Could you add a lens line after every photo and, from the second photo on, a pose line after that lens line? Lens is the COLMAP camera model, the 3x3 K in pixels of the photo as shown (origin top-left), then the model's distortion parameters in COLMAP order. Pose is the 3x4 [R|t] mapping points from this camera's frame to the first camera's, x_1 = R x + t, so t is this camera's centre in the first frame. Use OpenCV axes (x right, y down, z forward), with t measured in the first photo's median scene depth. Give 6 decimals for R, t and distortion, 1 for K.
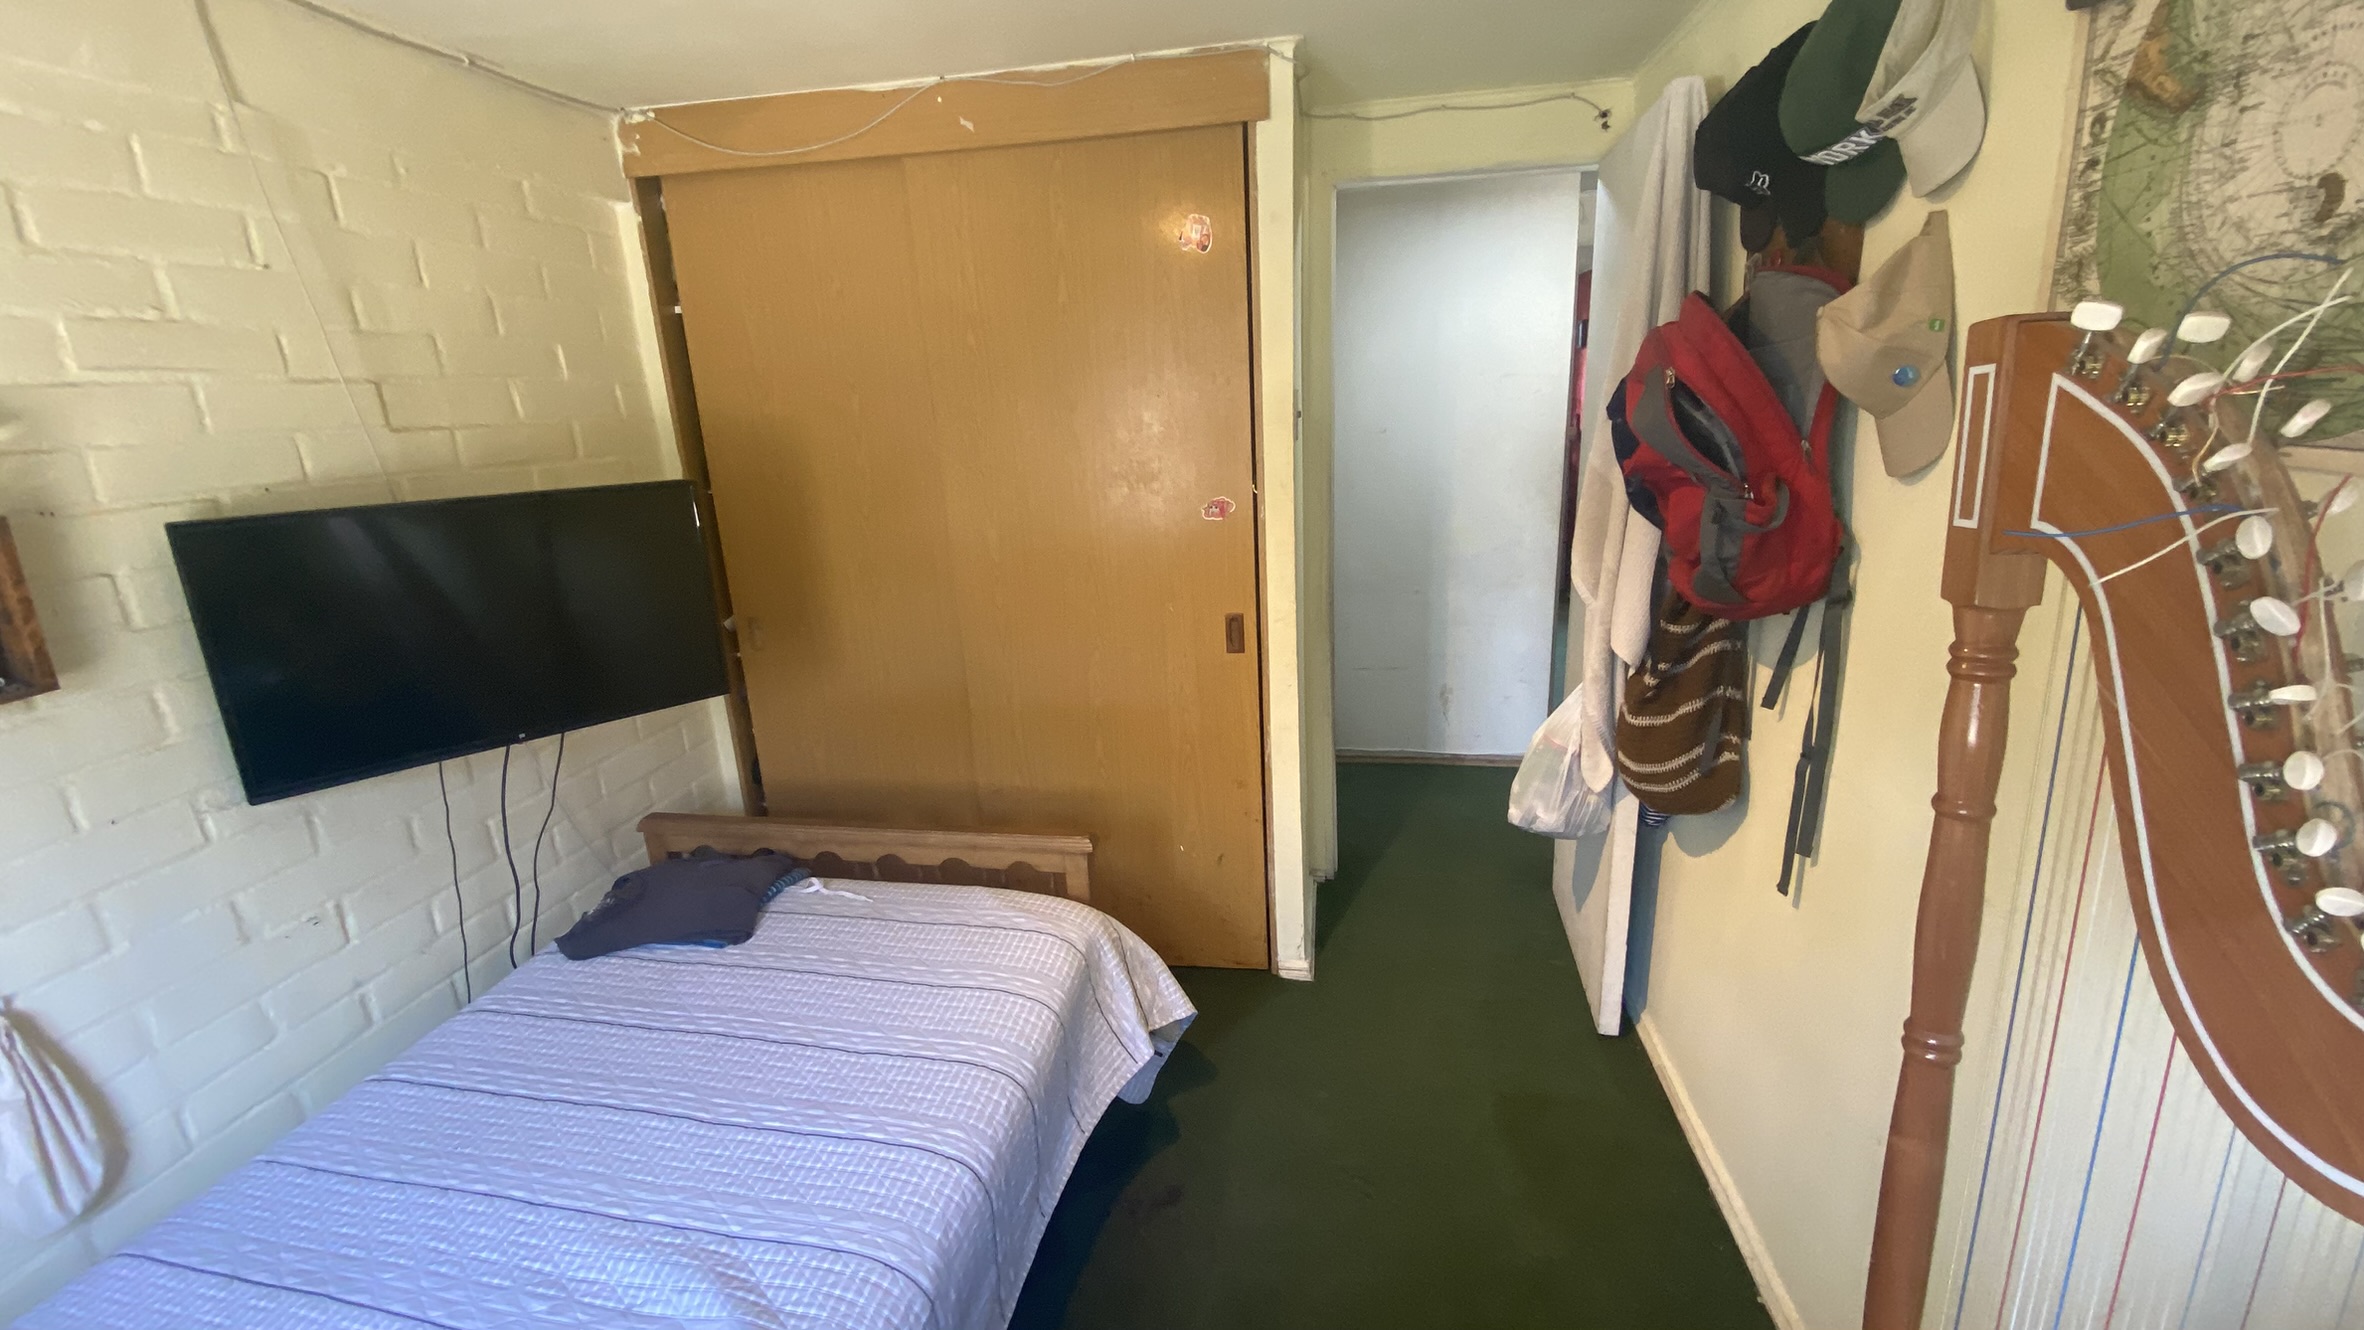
lens RADIAL K [[958.3, 0, 1172.6], [0, 958.3, 668.4], [0, 0, 1]] dist [-0.002873, -0.010267]
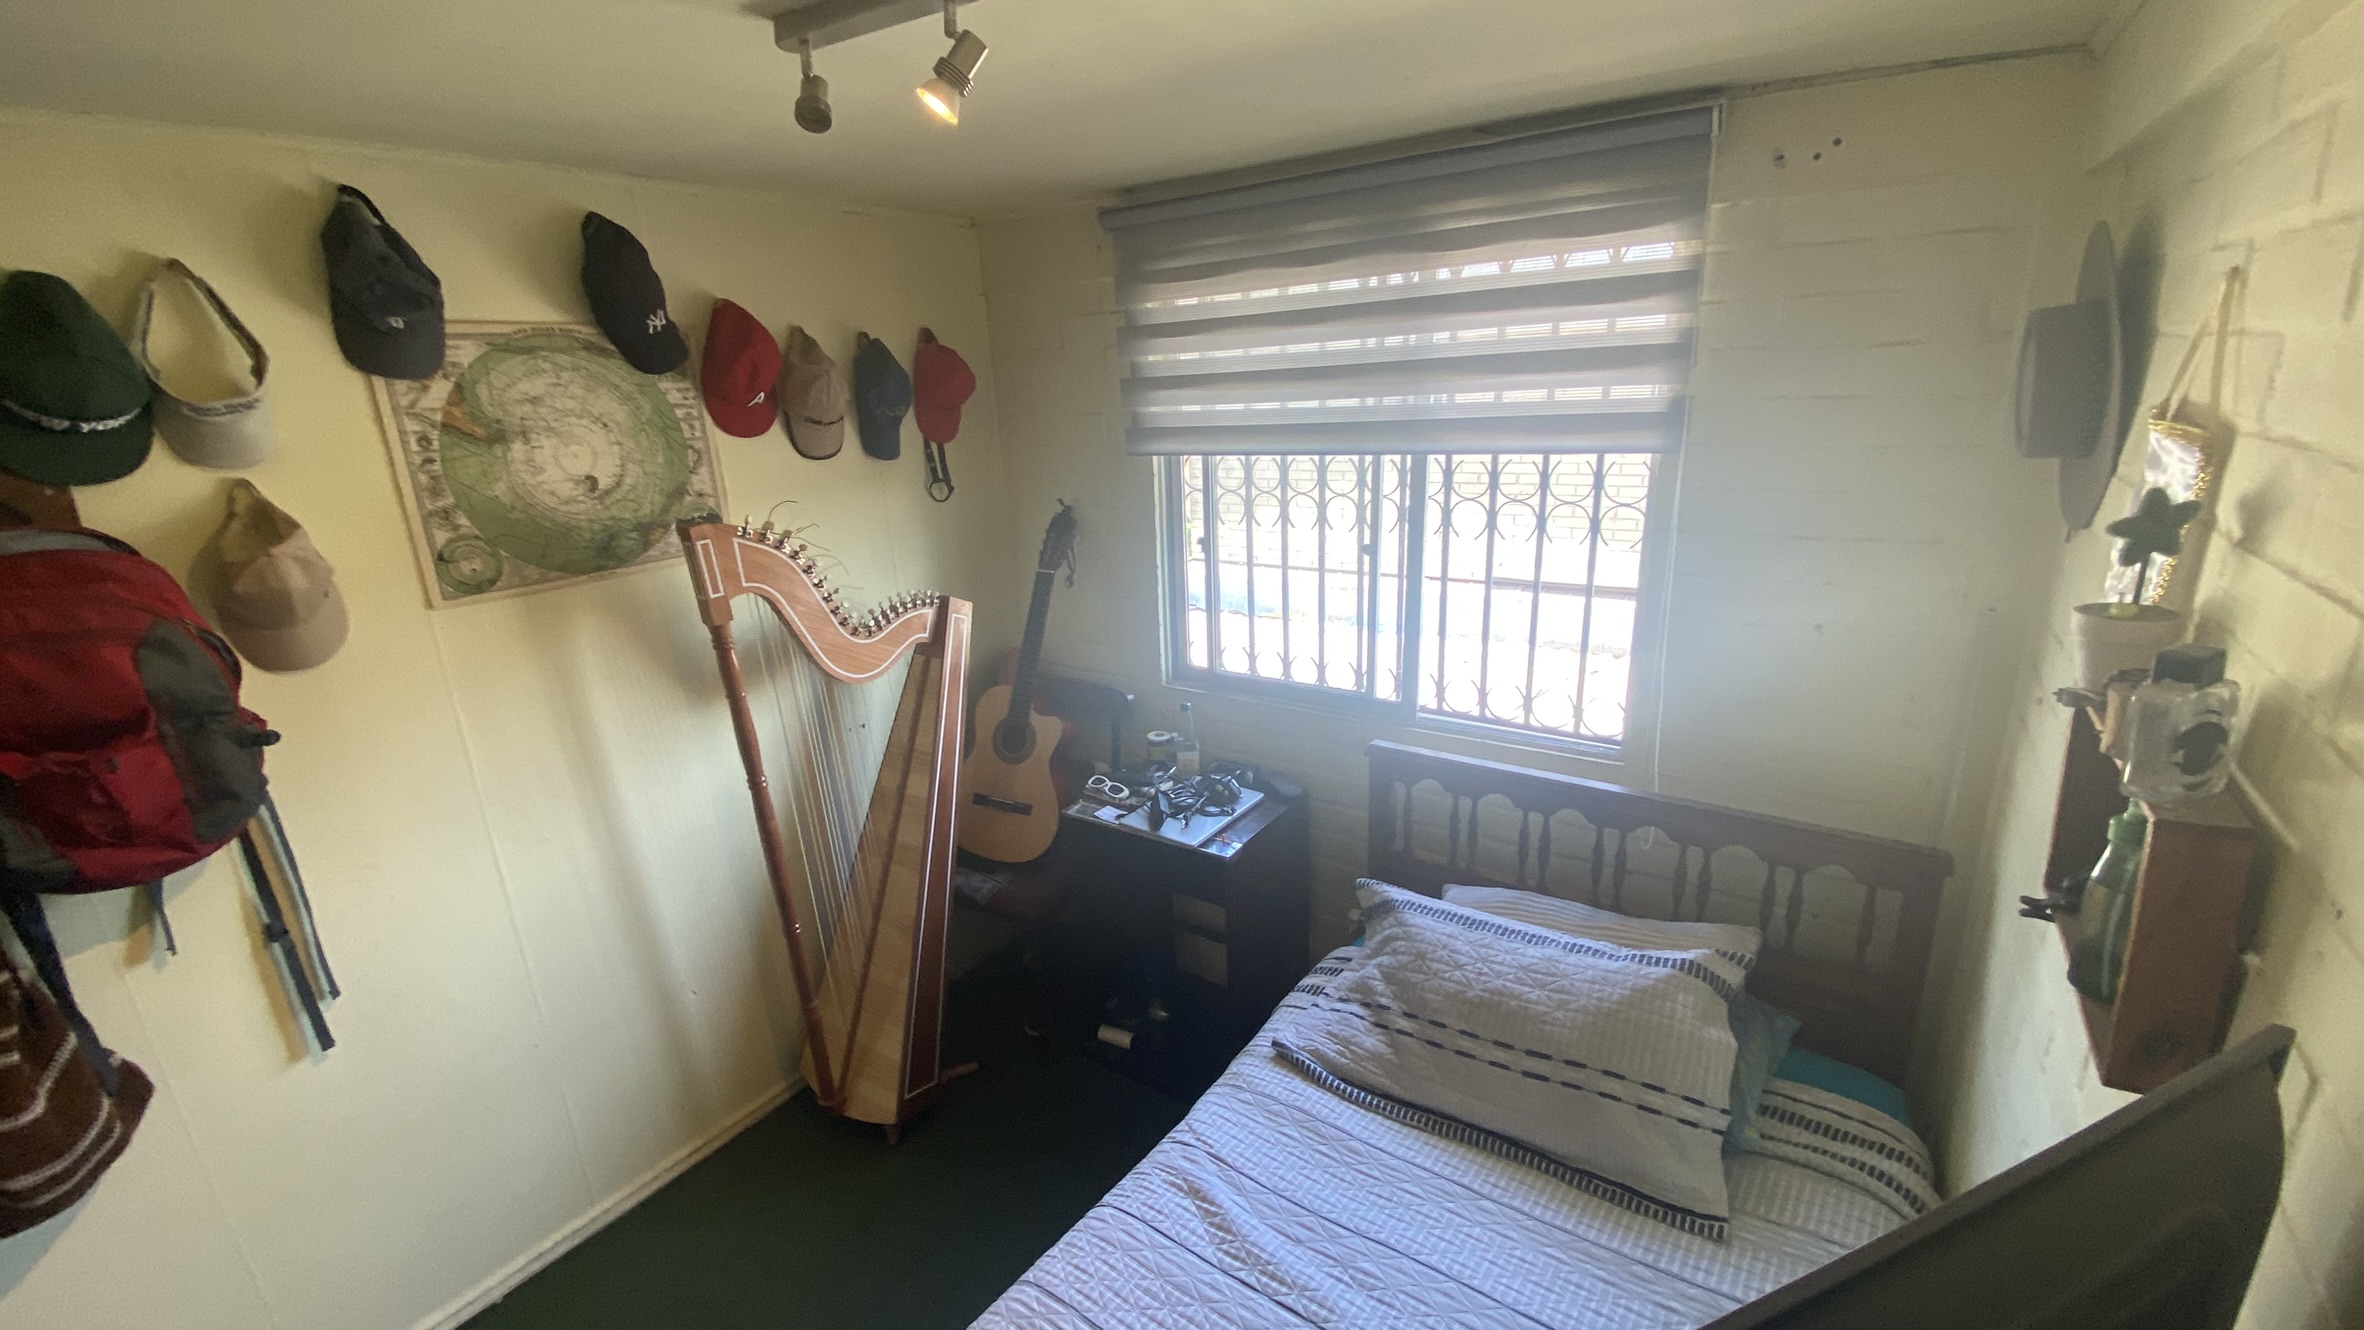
lens RADIAL K [[958.3, 0, 1197.6], [0, 958.3, 655.5], [0, 0, 1]] dist [-0.002873, -0.010267]
pose [[-0.899132, -0.035934, 0.436200, -0.632340], [0.198946, 0.854159, 0.480450, -0.415921], [-0.389849, 0.518768, -0.760853, 1.048140]]
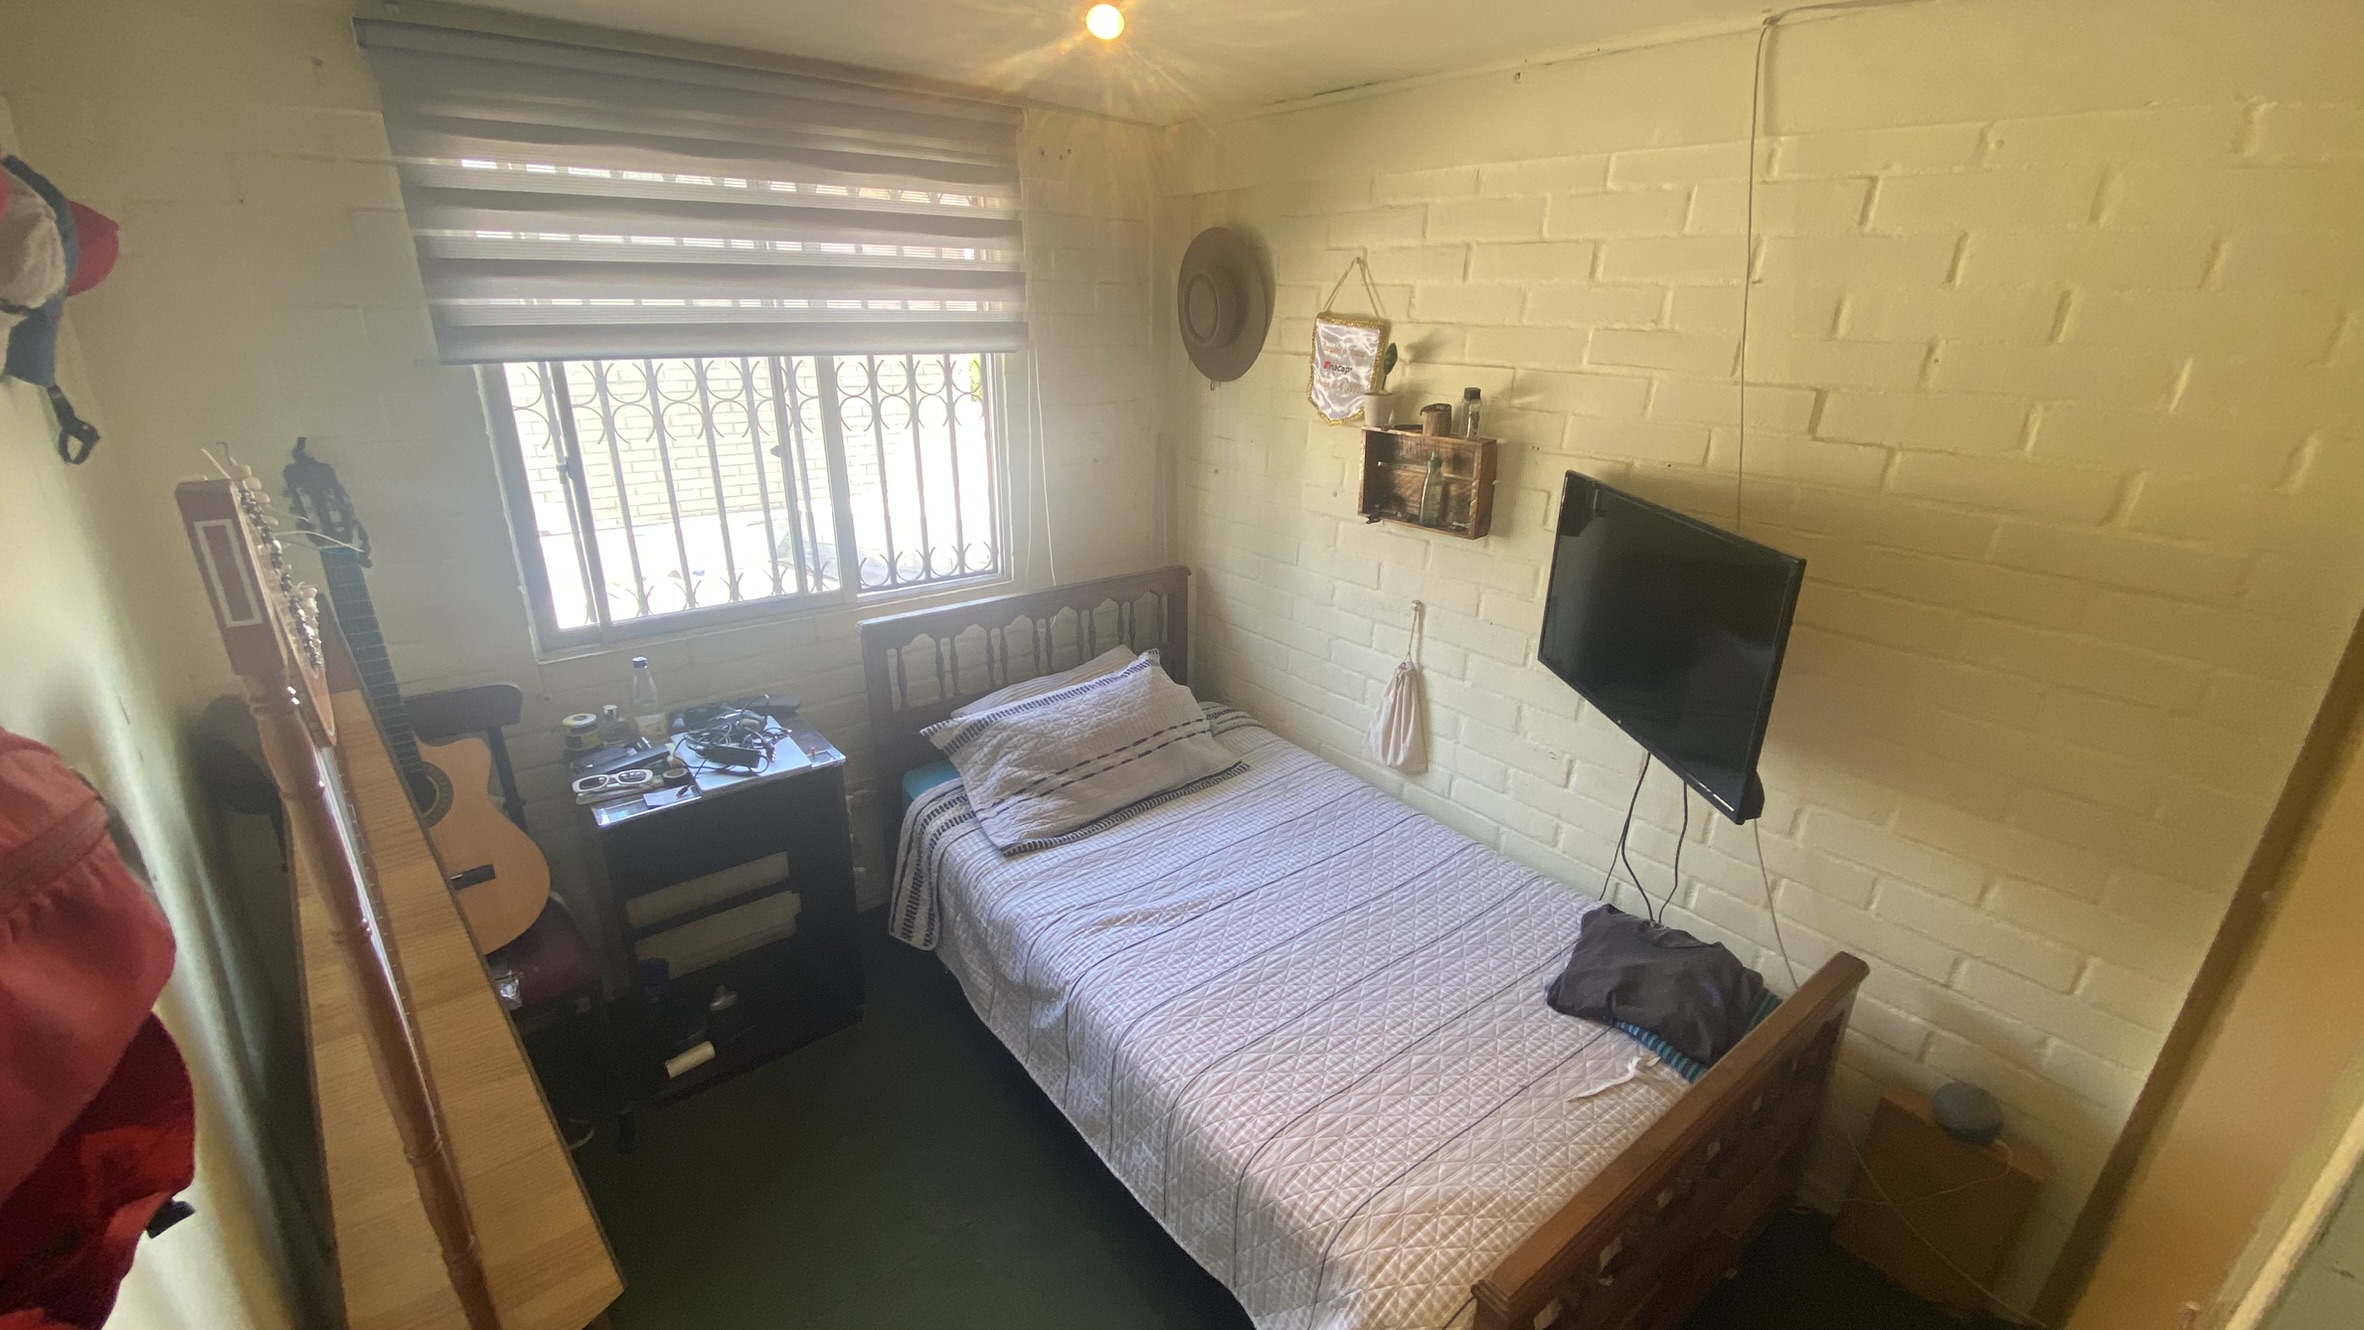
lens RADIAL K [[958.3, 0, 1188.1], [0, 958.3, 669.6], [0, 0, 1]] dist [-0.002873, -0.010267]
pose [[-0.654514, 0.297405, -0.695098, 0.370297], [-0.198341, 0.819638, 0.537451, -0.453184], [0.729570, 0.489636, -0.477478, 1.102531]]
